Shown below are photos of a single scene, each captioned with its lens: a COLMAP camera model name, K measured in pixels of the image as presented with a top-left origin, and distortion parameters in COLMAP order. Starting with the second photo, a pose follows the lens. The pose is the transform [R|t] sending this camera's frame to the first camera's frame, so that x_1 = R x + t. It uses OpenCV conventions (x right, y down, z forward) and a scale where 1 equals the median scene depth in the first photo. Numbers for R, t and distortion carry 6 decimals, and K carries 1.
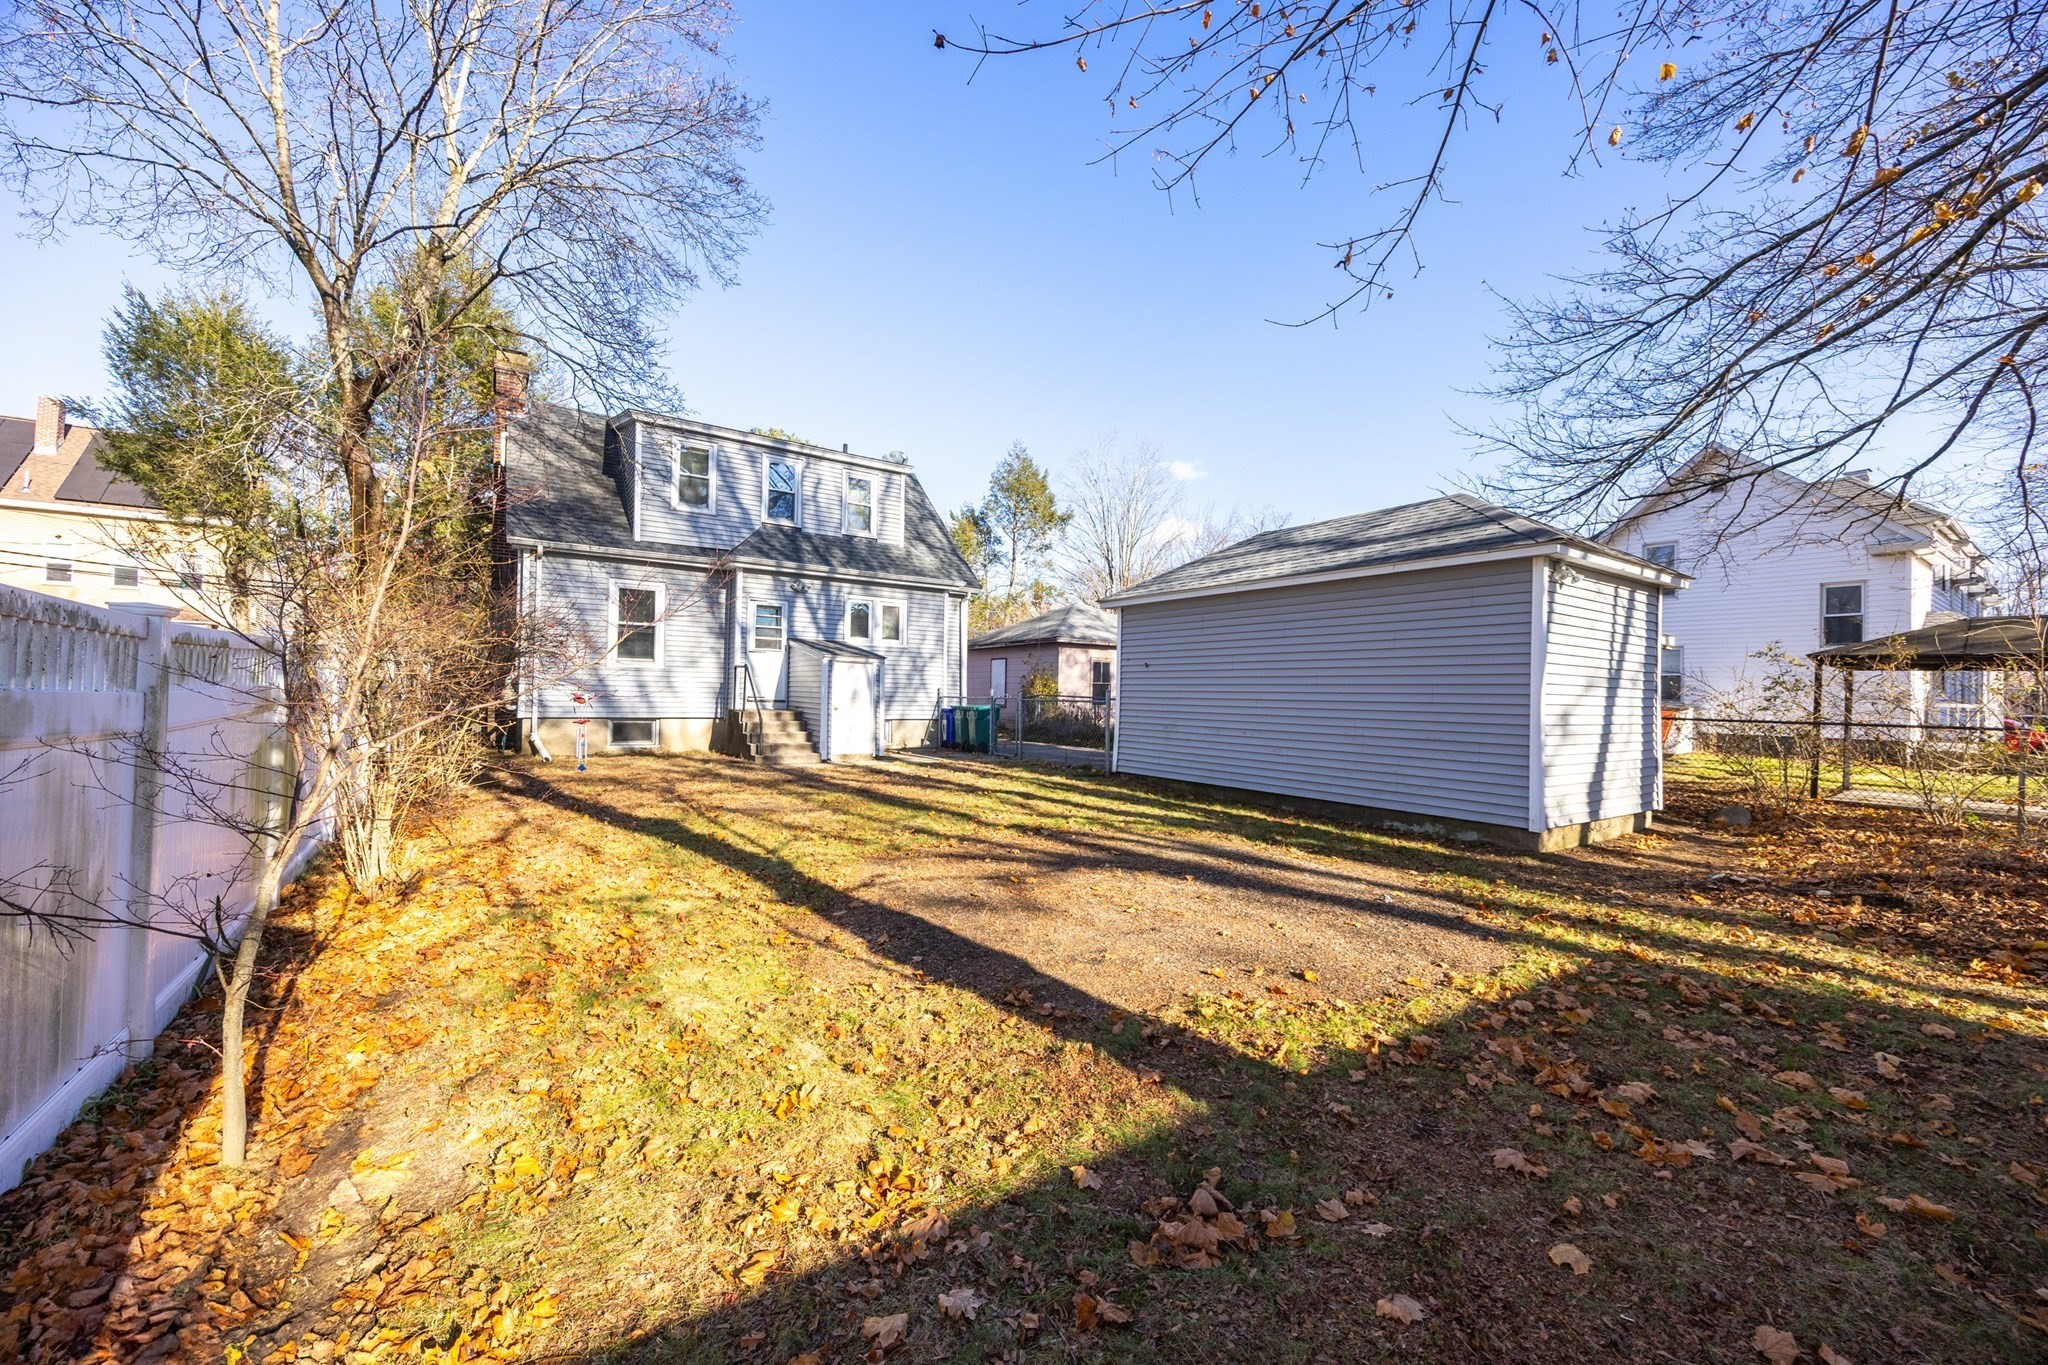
lens RADIAL K [[793.5, 0, 1031.2], [0, 793.5, 673.5], [0, 0, 1]] dist [-0.001463, -0.000055]
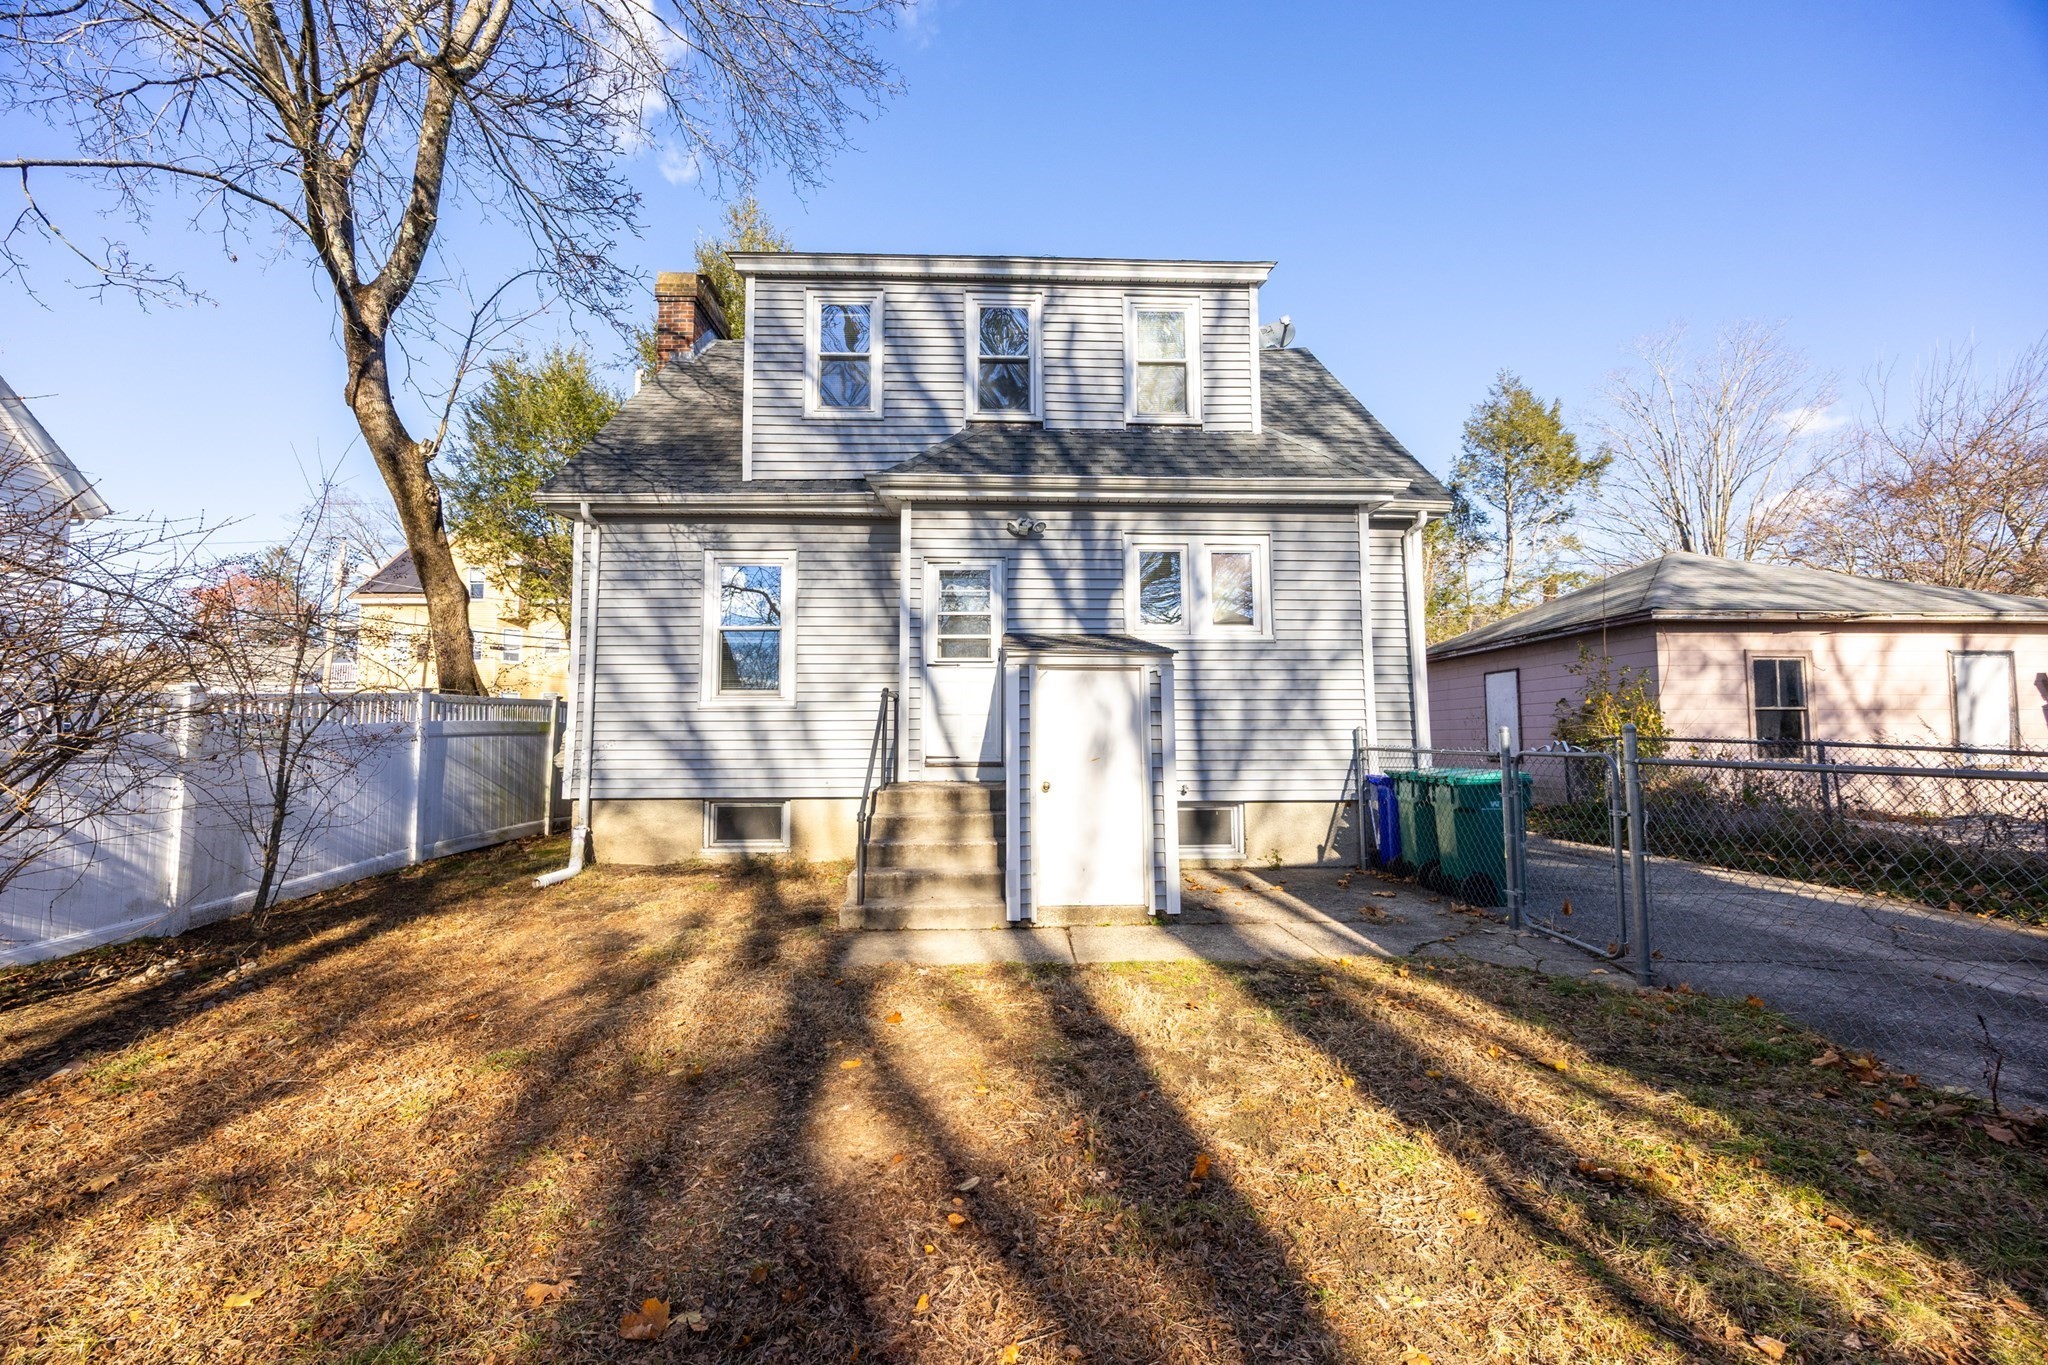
lens RADIAL K [[783.3, 0, 1019.6], [0, 783.3, 687.3], [0, 0, 1]] dist [-0.001045, 0.000276]
pose [[0.835803, -0.057129, -0.546049, -0.036833], [0.034552, 0.998073, -0.051534, 0.012275], [0.547941, 0.024205, 0.836167, 0.566790]]
